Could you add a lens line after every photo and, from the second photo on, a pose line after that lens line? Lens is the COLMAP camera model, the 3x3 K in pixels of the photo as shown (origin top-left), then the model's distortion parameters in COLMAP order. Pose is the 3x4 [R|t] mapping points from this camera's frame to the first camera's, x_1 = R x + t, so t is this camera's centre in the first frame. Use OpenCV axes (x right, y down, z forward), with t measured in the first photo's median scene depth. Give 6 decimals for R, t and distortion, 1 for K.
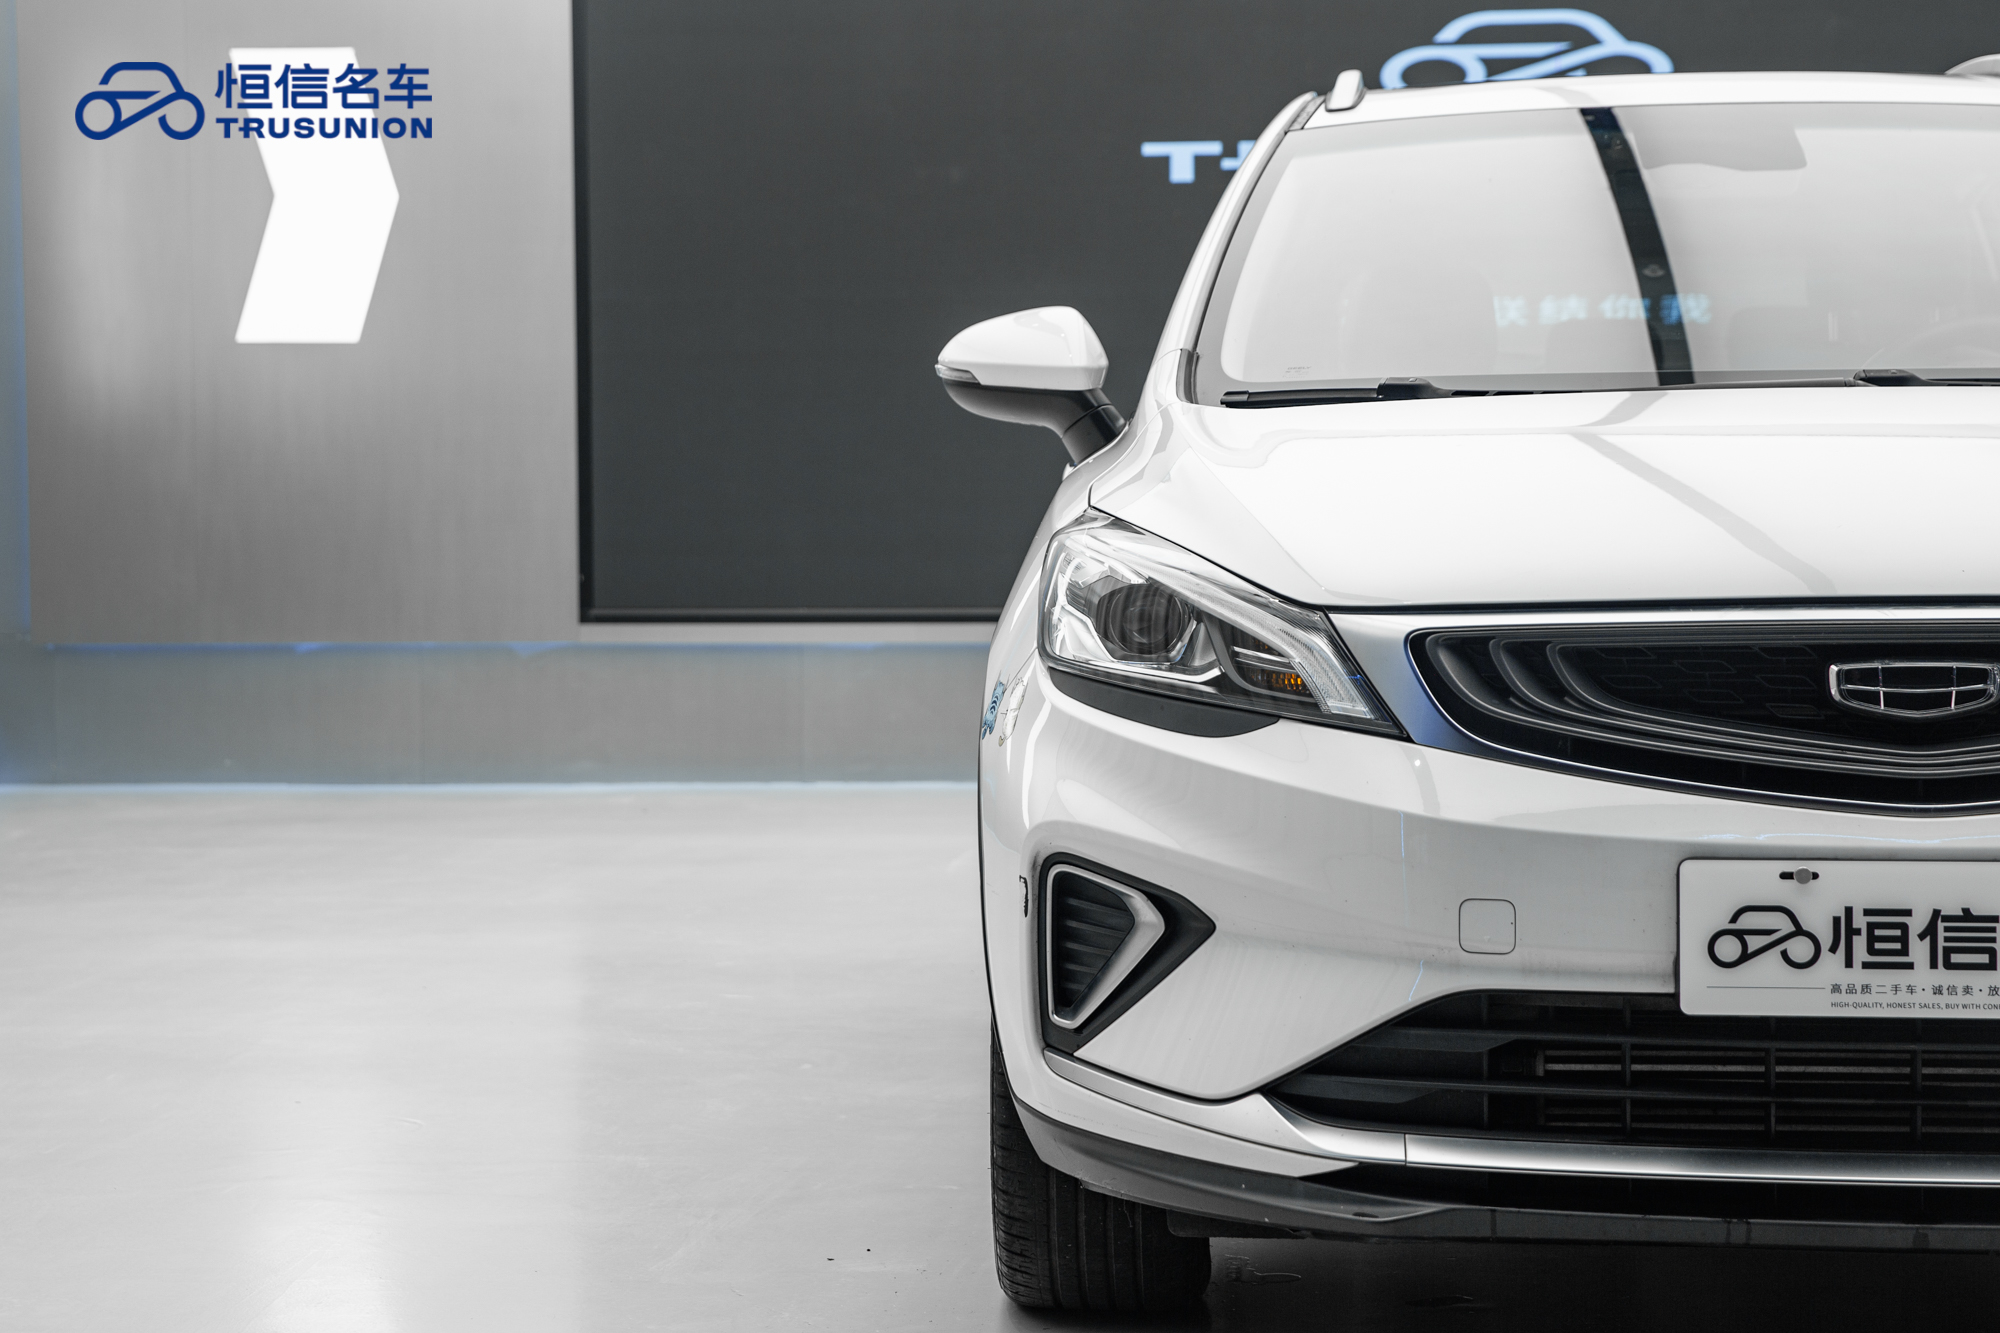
lens RADIAL K [[3867.7, 0, 1000.0], [0, 3867.7, 666.5], [0, 0, 1]] dist [0.209967, -0.026109]
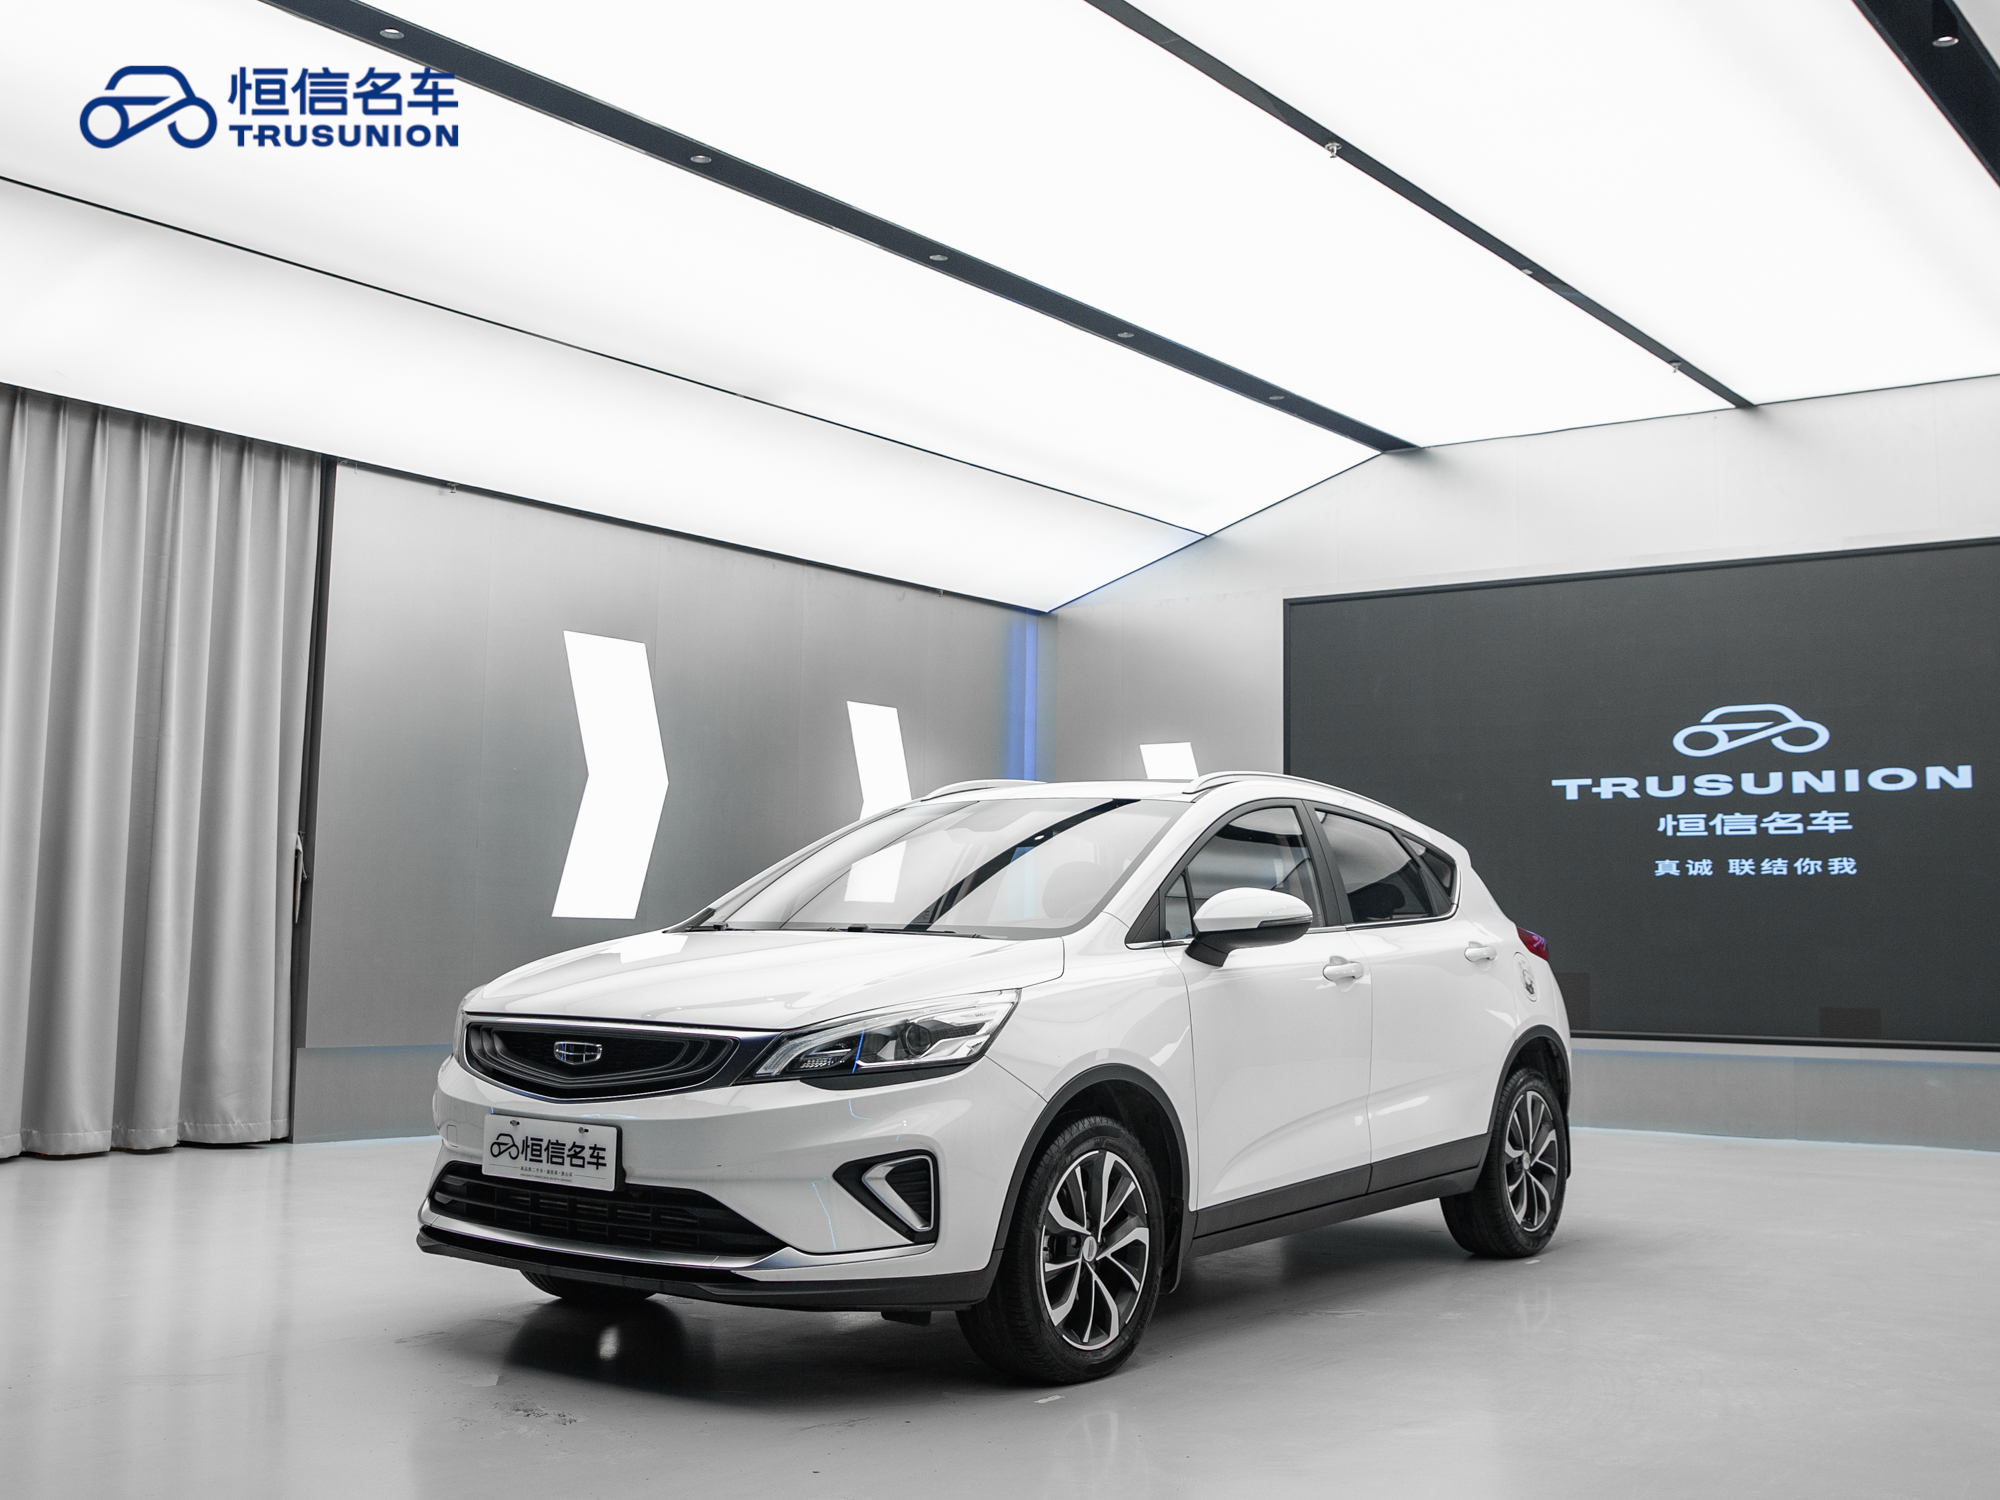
lens RADIAL K [[2168.9, 0, 1002.3], [0, 2168.9, 653.9], [0, 0, 1]] dist [-0.107492, 0.006743]
pose [[0.849254, -0.048073, -0.525792, 1.160162], [-0.047195, 0.984948, -0.166281, -0.028929], [0.525871, 0.166029, 0.834202, -0.058023]]
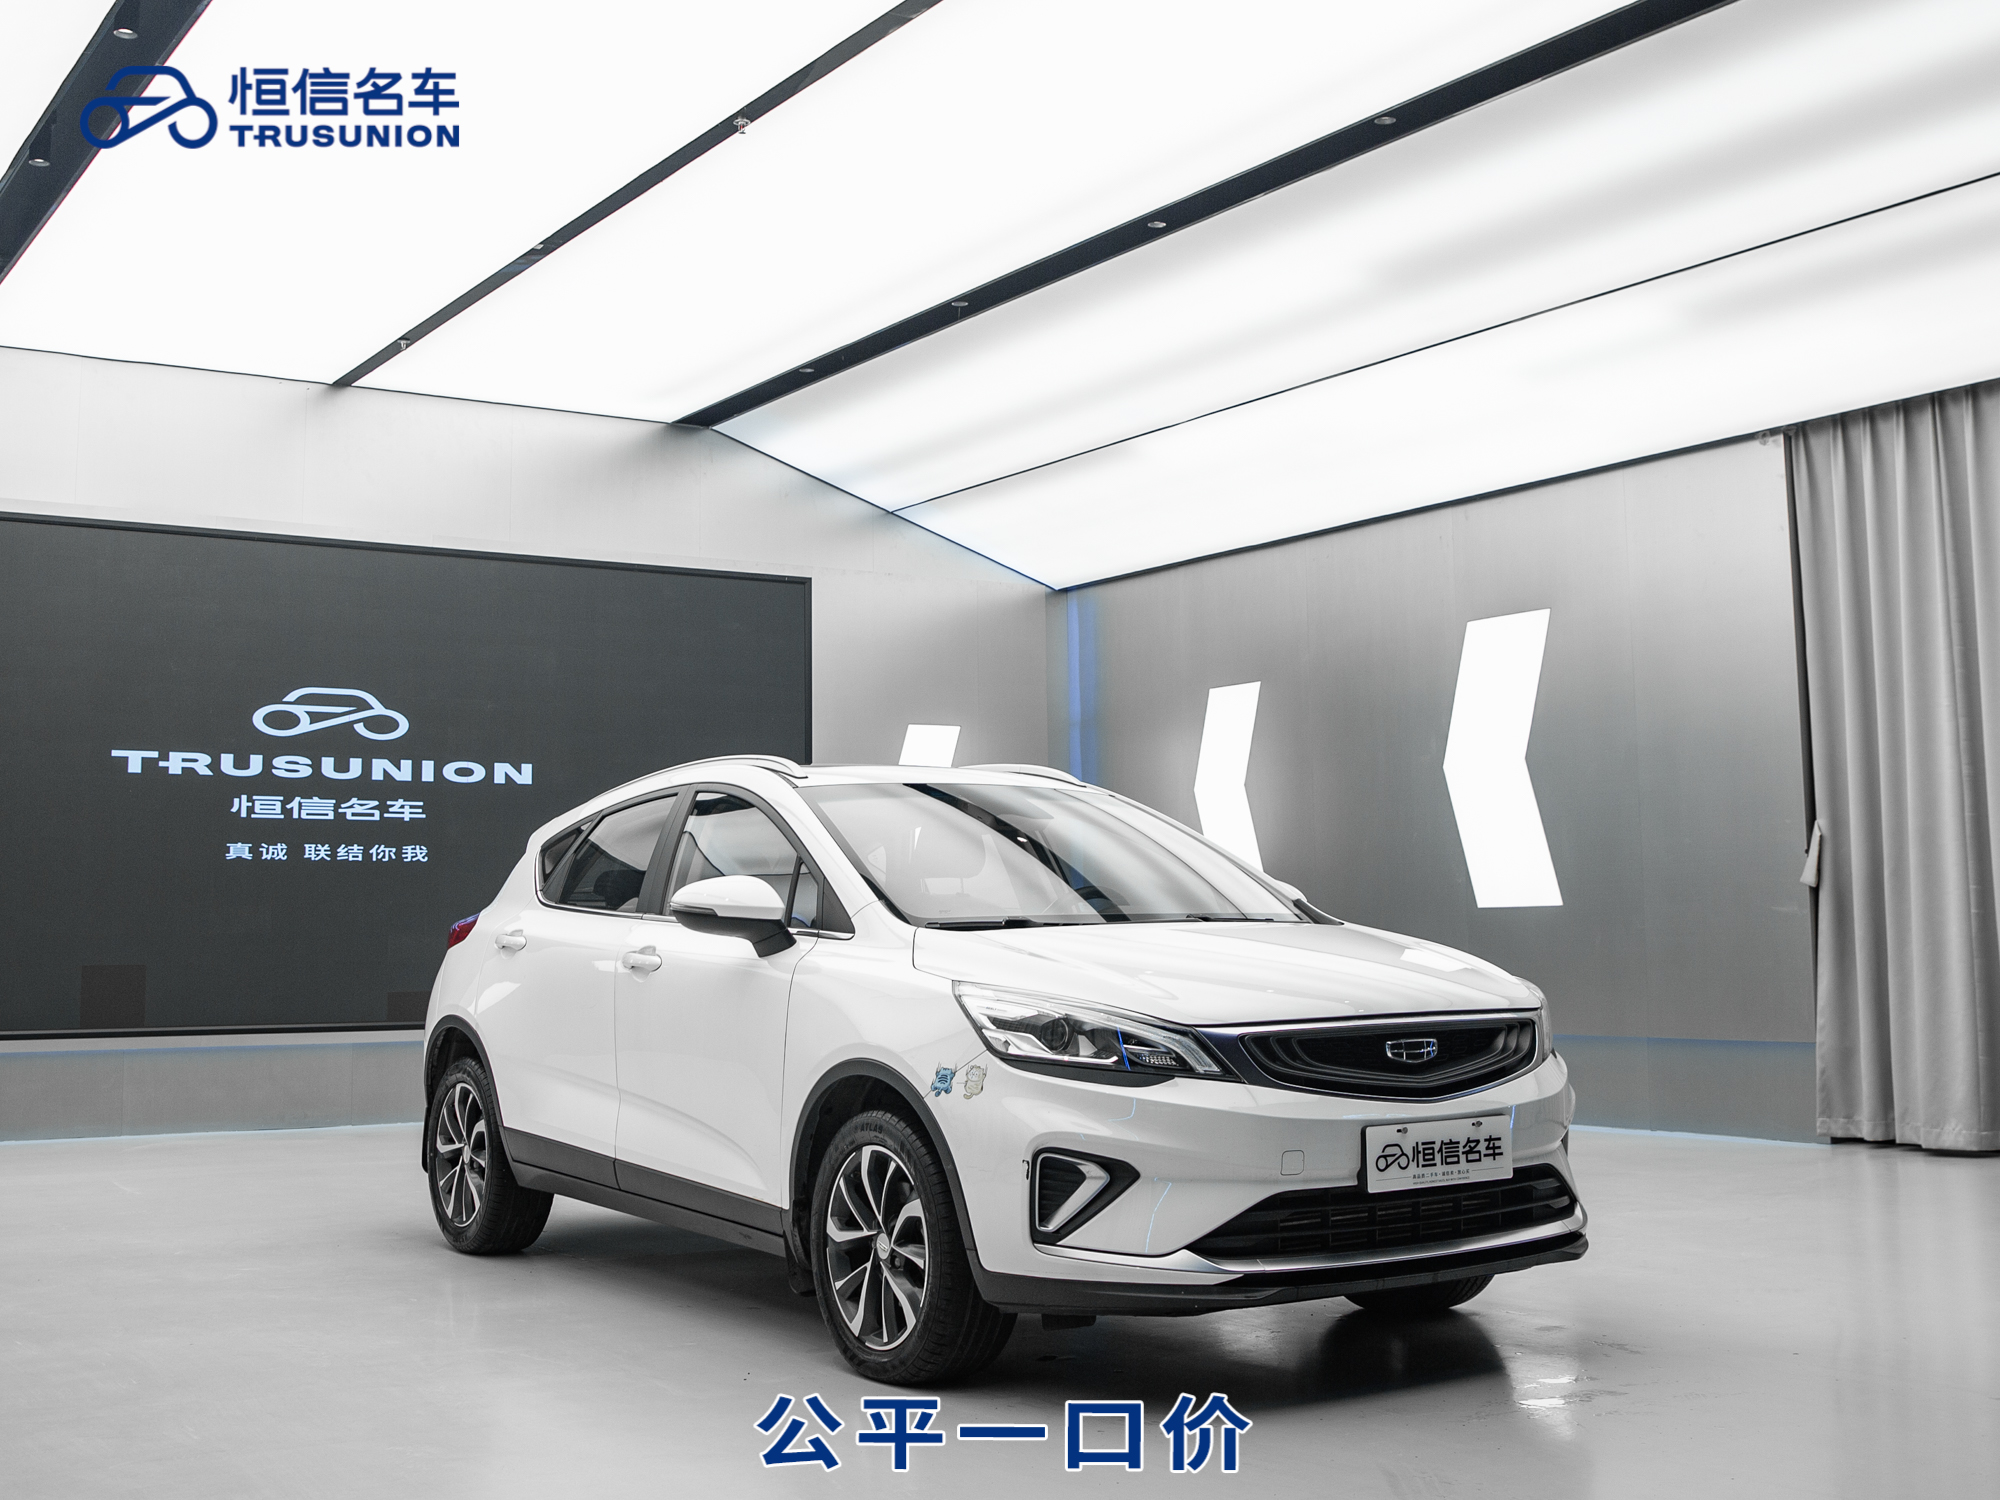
lens RADIAL K [[2270.8, 0, 1001.4], [0, 2270.8, 671.9], [0, 0, 1]] dist [-0.092656, 0.005521]
pose [[0.789677, 0.065100, 0.610059, -0.807500], [0.036157, 0.987688, -0.152199, -0.021801], [-0.612457, 0.142246, 0.777601, 0.025658]]
